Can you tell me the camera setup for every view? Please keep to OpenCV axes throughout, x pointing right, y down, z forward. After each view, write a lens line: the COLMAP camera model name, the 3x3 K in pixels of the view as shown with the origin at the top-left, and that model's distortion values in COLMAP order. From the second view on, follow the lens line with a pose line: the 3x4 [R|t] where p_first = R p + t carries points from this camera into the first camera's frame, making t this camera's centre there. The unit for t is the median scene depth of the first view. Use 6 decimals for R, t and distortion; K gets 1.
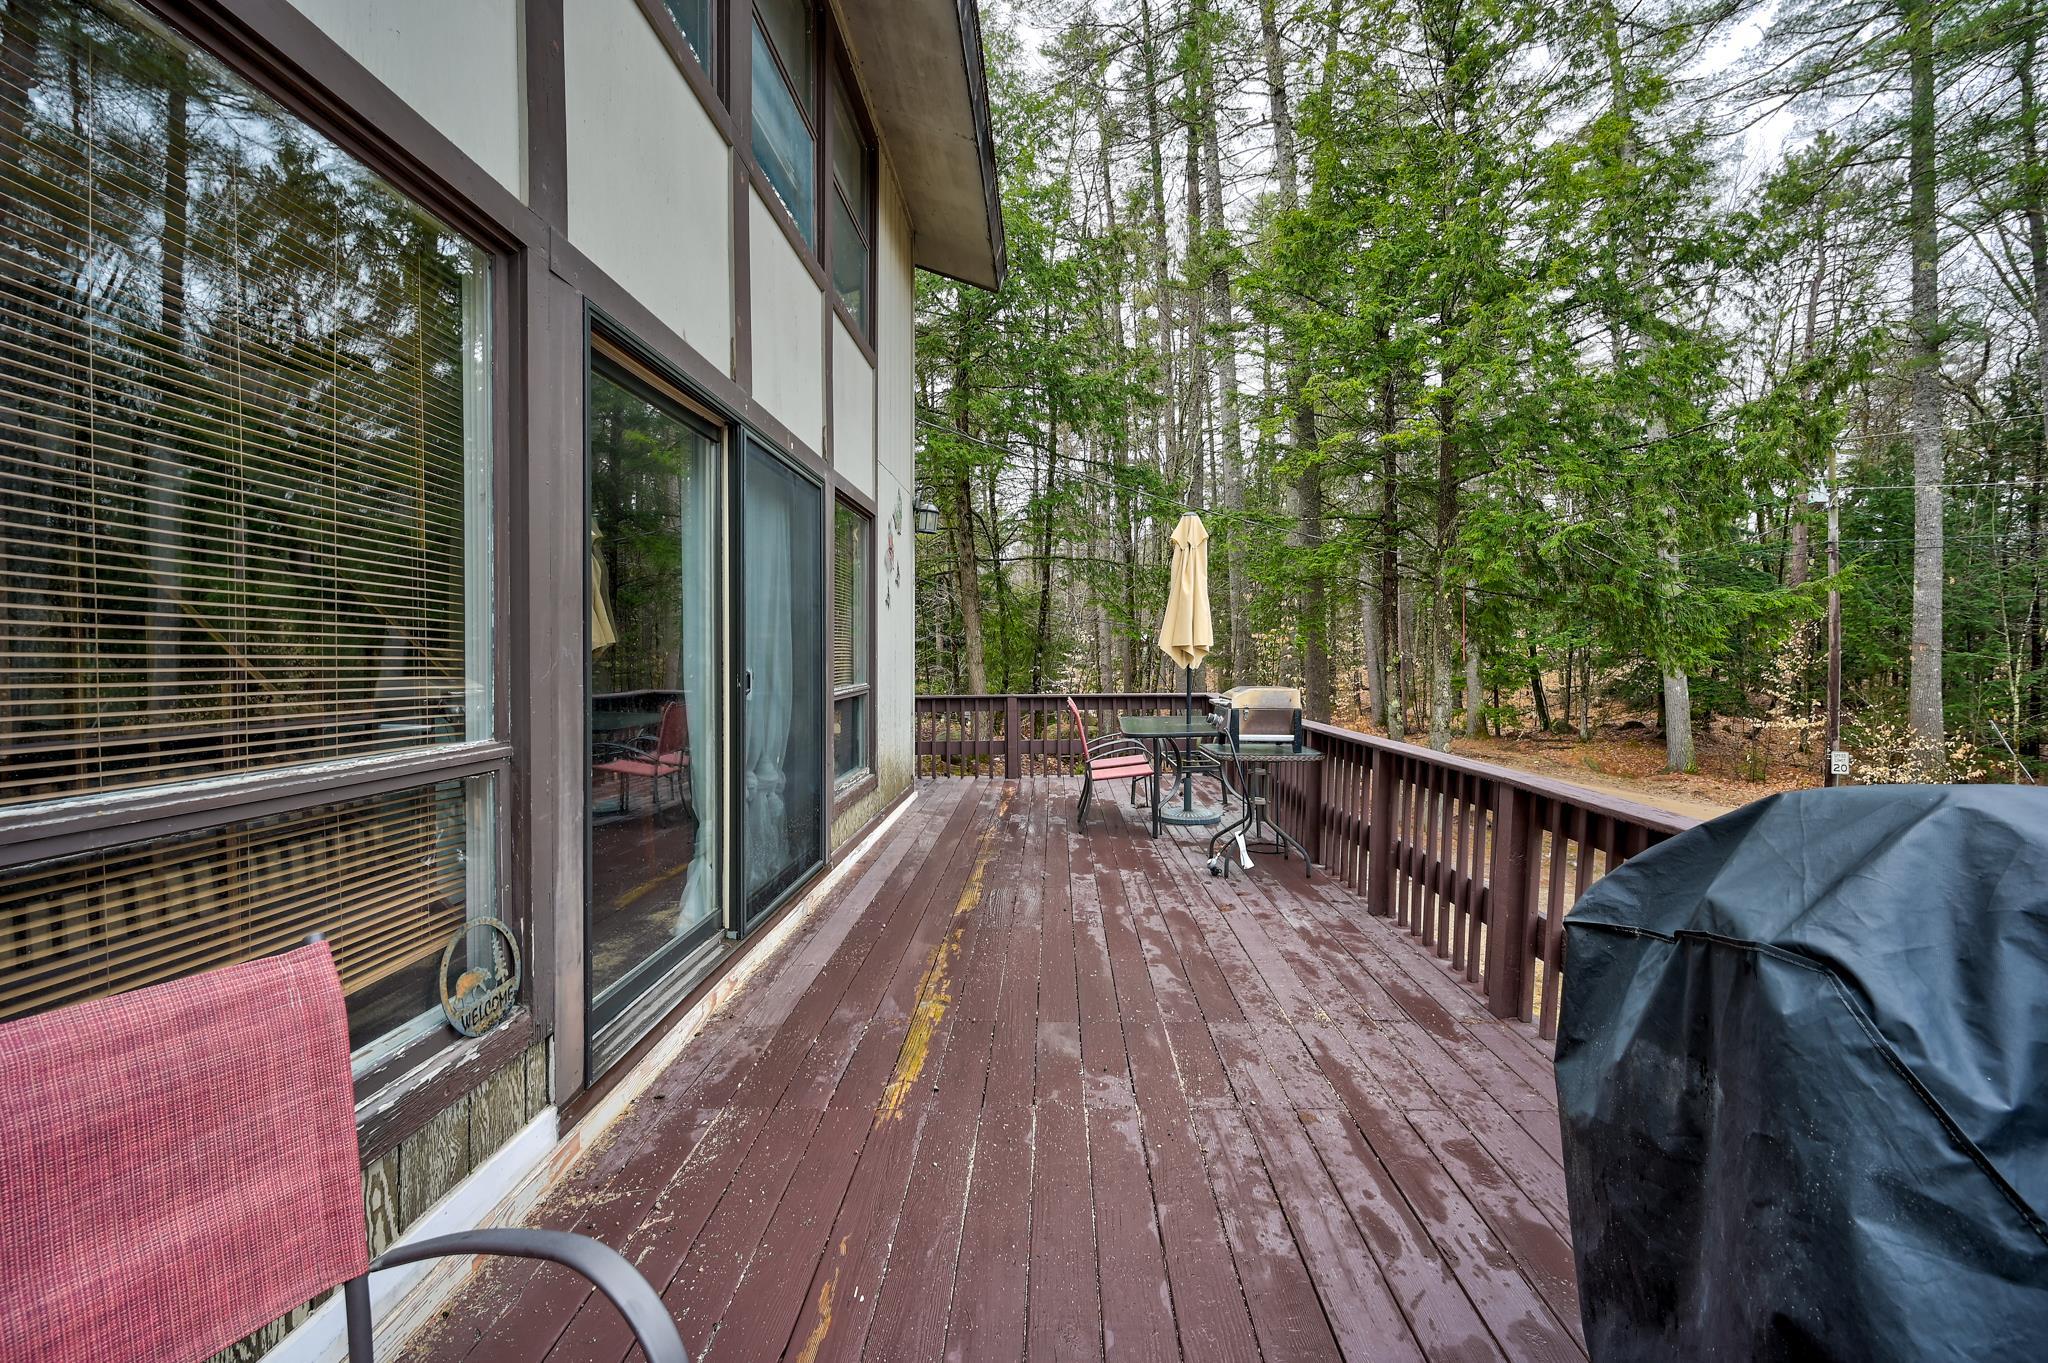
lens RADIAL K [[904.0, 0, 1027.1], [0, 904.0, 690.1], [0, 0, 1]] dist [-0.000866, 0.000788]
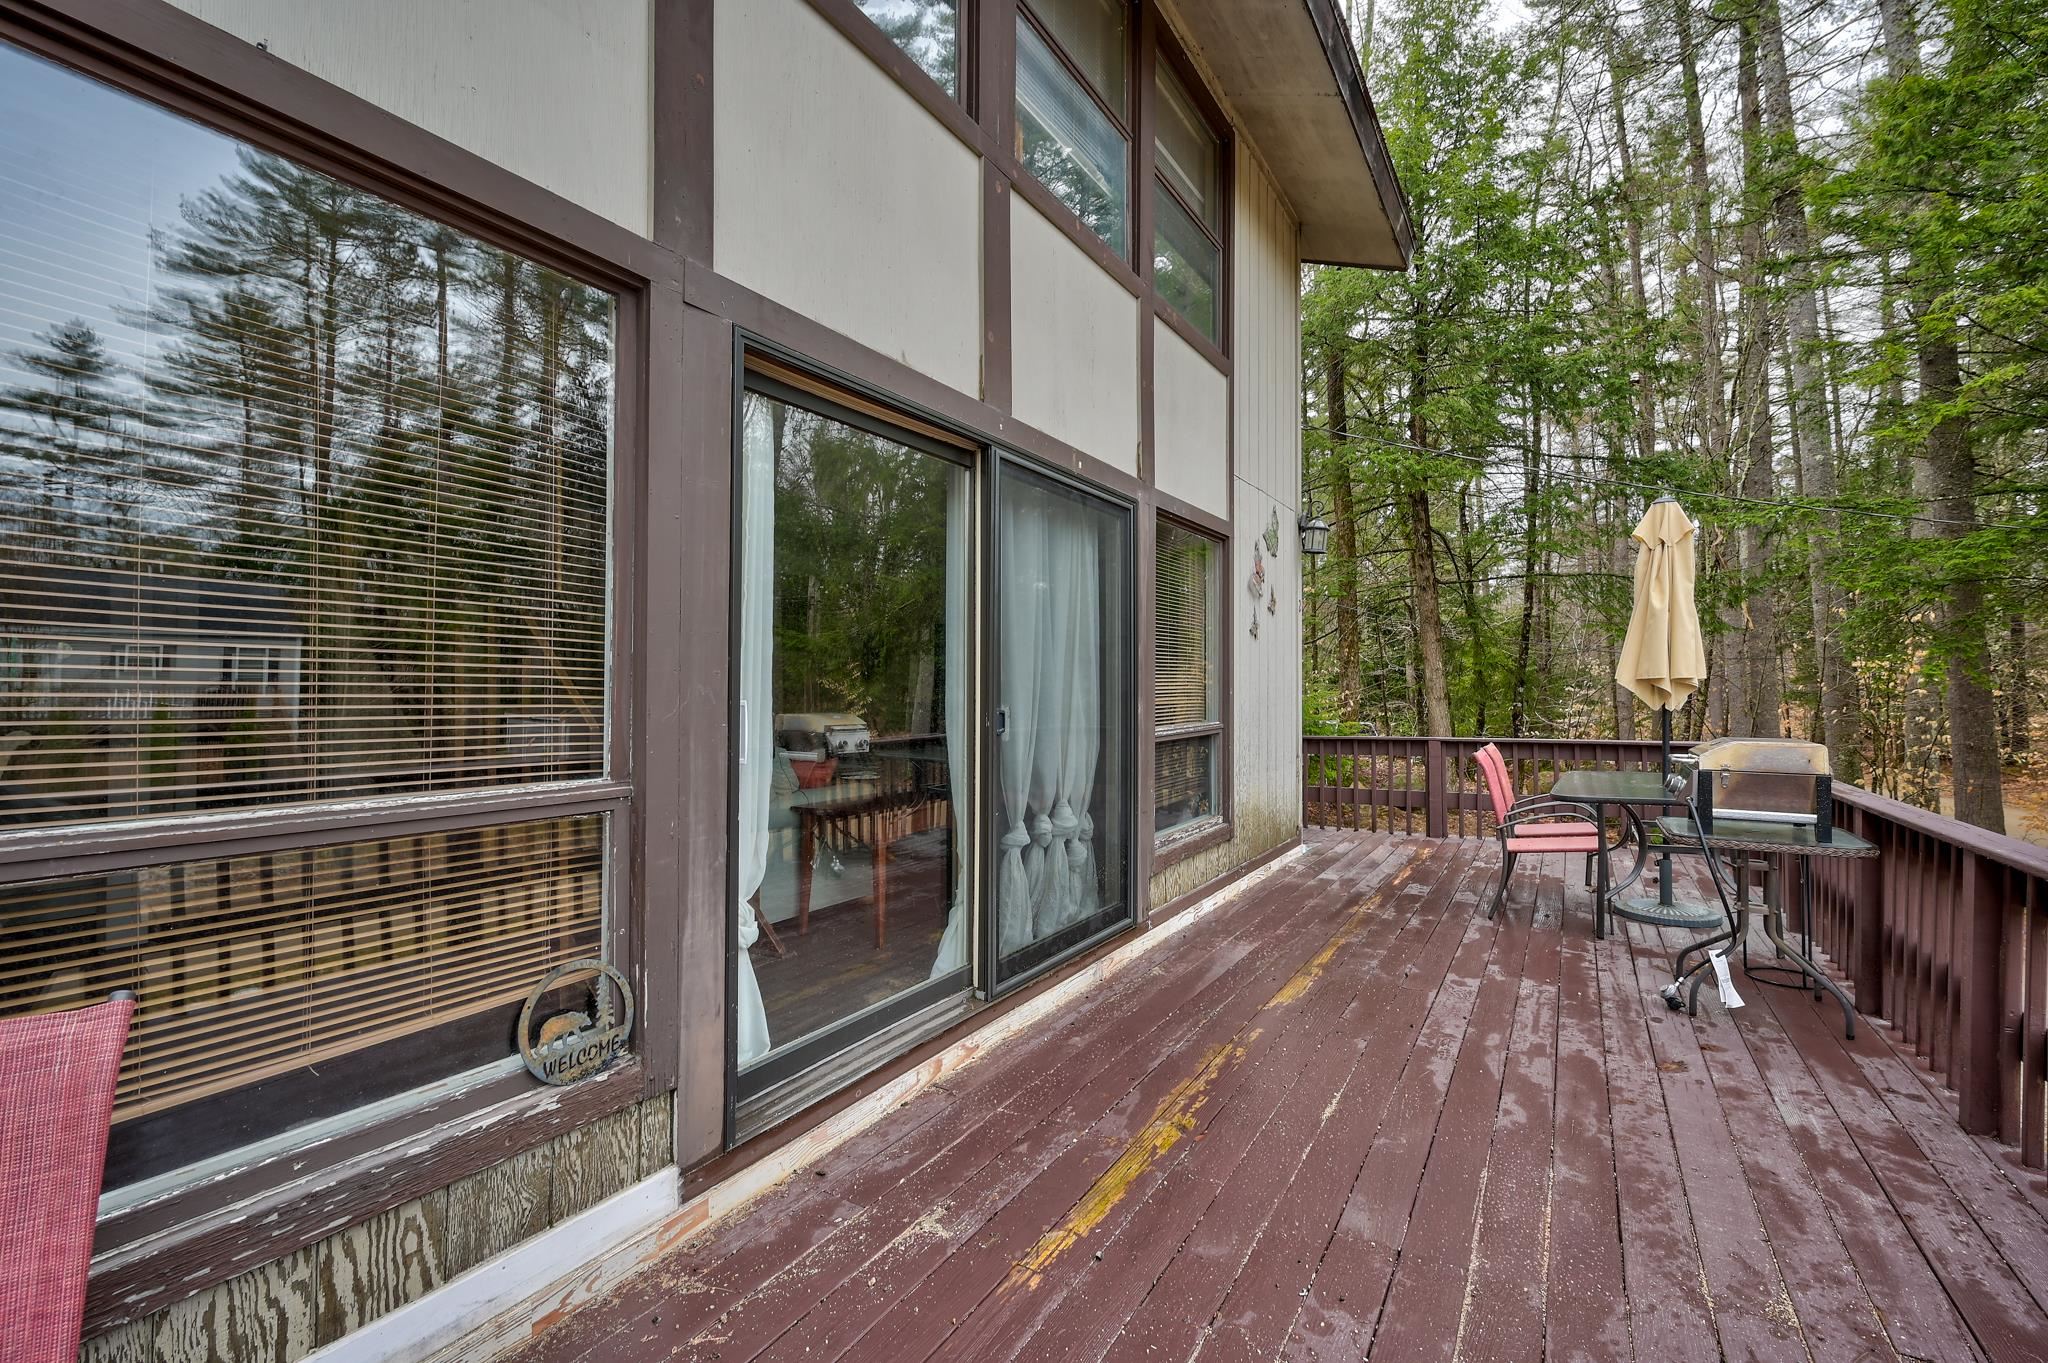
lens RADIAL K [[904.0, 0, 1021.8], [0, 904.0, 685.0], [0, 0, 1]] dist [-0.000866, 0.000788]
pose [[0.871260, -0.001611, -0.490820, 0.124433], [-0.019659, 0.999078, -0.038175, -0.008297], [0.490428, 0.042909, 0.870425, 0.155528]]
